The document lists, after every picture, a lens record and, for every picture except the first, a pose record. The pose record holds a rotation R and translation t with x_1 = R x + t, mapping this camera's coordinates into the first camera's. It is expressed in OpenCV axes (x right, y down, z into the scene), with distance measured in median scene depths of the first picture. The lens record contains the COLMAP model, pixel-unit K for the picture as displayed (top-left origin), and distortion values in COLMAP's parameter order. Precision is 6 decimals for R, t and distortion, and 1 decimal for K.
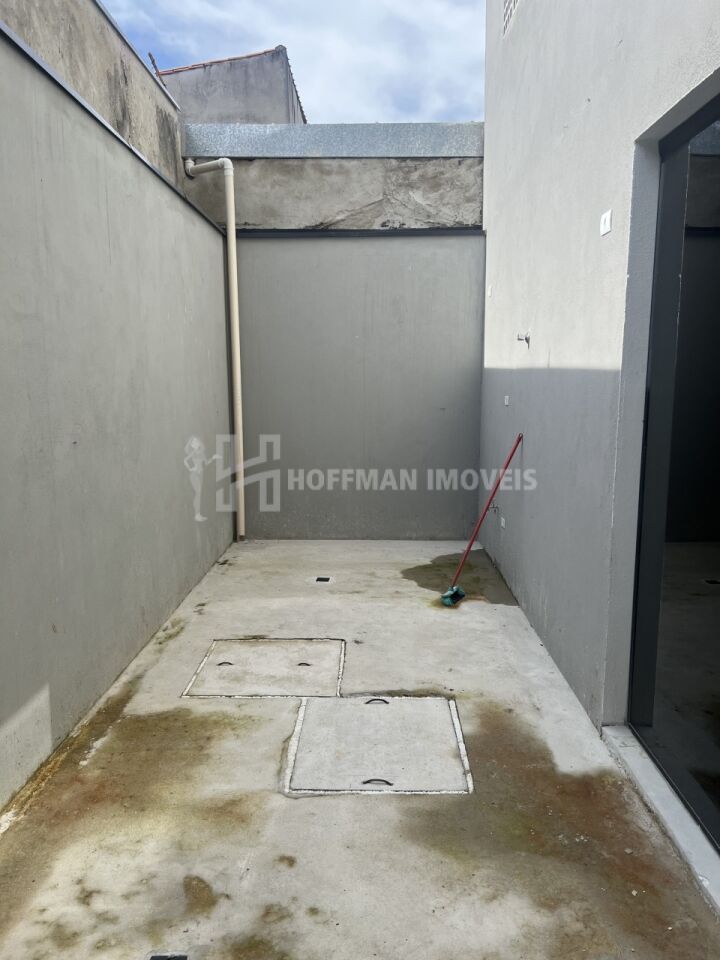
lens RADIAL K [[713.4, 0, 359.7], [0, 713.4, 479.9], [0, 0, 1]] dist [0.037246, -0.027563]
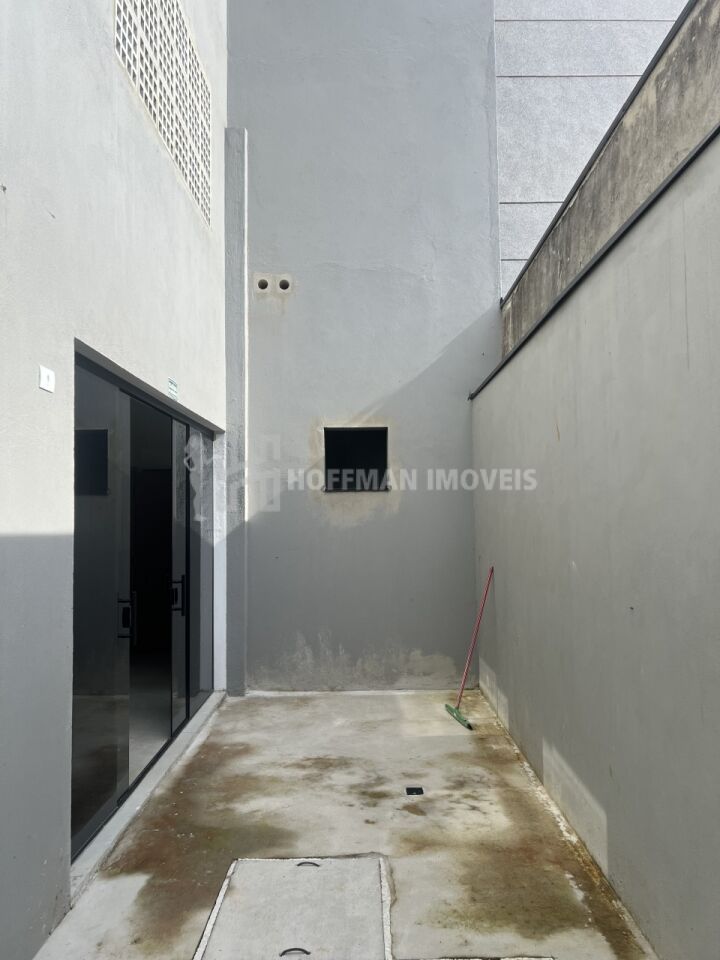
lens RADIAL K [[713.4, 0, 360.9], [0, 713.4, 480.3], [0, 0, 1]] dist [0.037246, -0.027563]
pose [[-0.999759, 0.011044, -0.018949, -0.047778], [0.009142, 0.995177, 0.097673, -0.343784], [0.019936, 0.097476, -0.995038, 2.130291]]
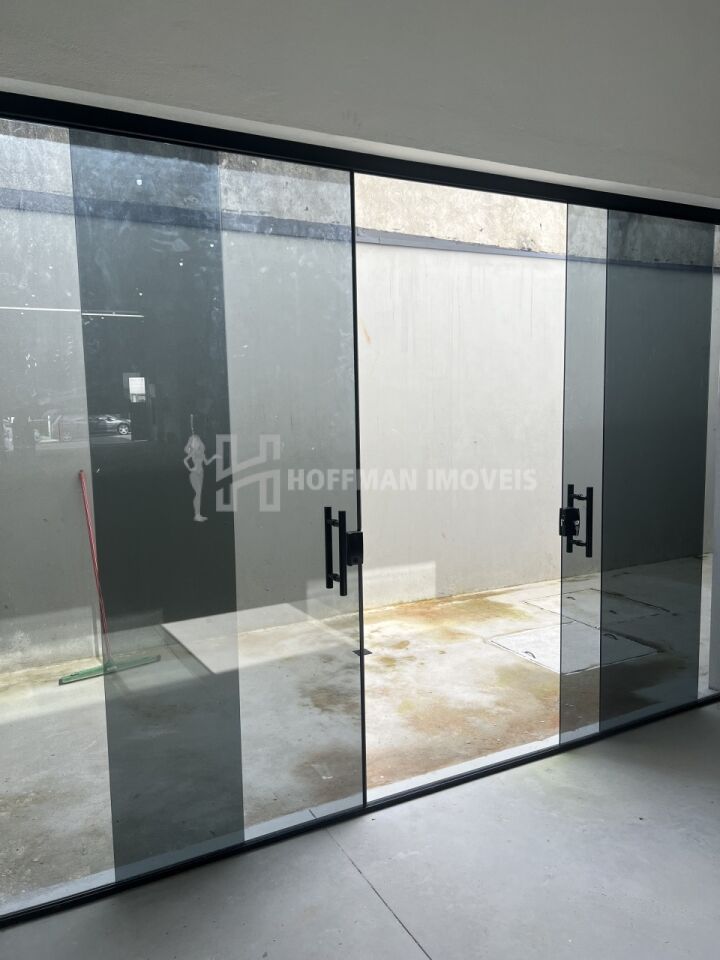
lens RADIAL K [[713.4, 0, 359.3], [0, 713.4, 477.9], [0, 0, 1]] dist [0.037246, -0.027563]
pose [[0.475033, 0.083535, -0.875994, 1.210191], [-0.108380, 0.993459, 0.035964, 0.009779], [0.873268, 0.077856, 0.480979, -0.141884]]
